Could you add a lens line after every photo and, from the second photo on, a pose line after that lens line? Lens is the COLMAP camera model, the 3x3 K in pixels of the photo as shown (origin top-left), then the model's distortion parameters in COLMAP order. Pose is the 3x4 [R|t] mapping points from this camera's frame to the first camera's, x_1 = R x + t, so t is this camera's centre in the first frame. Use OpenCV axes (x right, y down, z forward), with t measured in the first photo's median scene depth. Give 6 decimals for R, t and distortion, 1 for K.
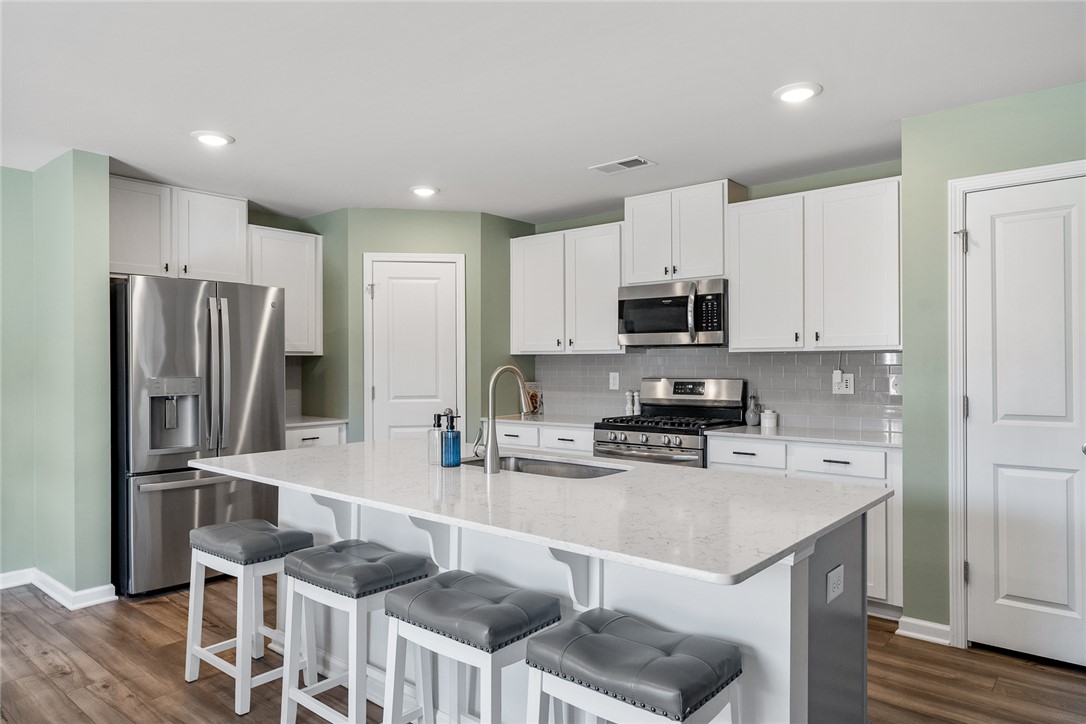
lens RADIAL K [[698.6, 0, 544.1], [0, 698.6, 366.7], [0, 0, 1]] dist [0.002864, 0.001753]
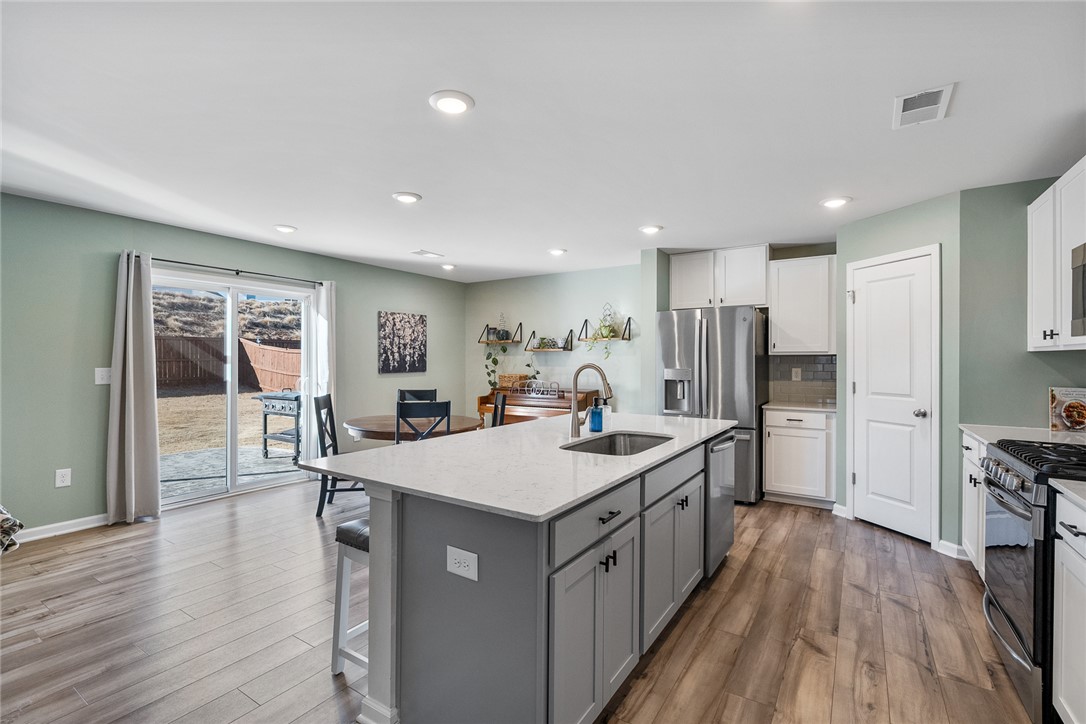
lens RADIAL K [[492.5, 0, 543.1], [0, 492.5, 358.4], [0, 0, 1]] dist [-0.009707, 0.003722]
pose [[0.118768, 0.001654, -0.992921, 0.483211], [-0.005759, 0.999983, 0.000977, -0.007530], [0.992905, 0.005602, 0.118775, 0.420932]]
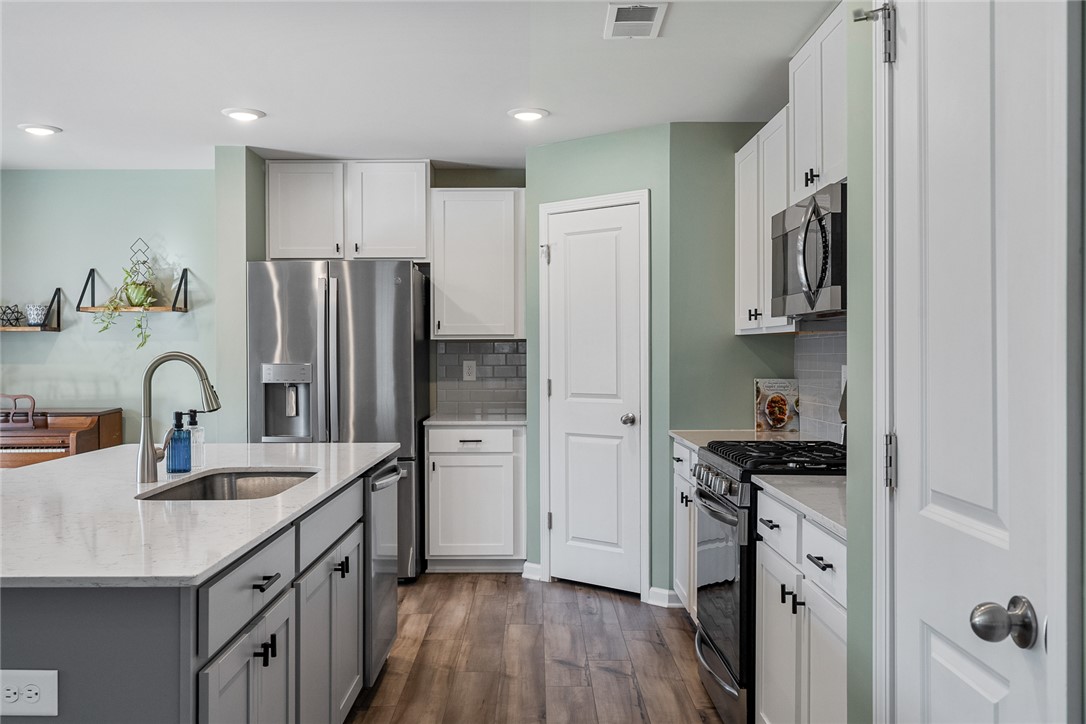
lens RADIAL K [[964.0, 0, 545.9], [0, 964.0, 356.6], [0, 0, 1]] dist [0.010195, -0.005467]
pose [[0.647035, 0.005931, -0.762437, 0.562280], [-0.002081, 0.999980, 0.006013, -0.002931], [0.762457, -0.002304, 0.647034, 0.324313]]
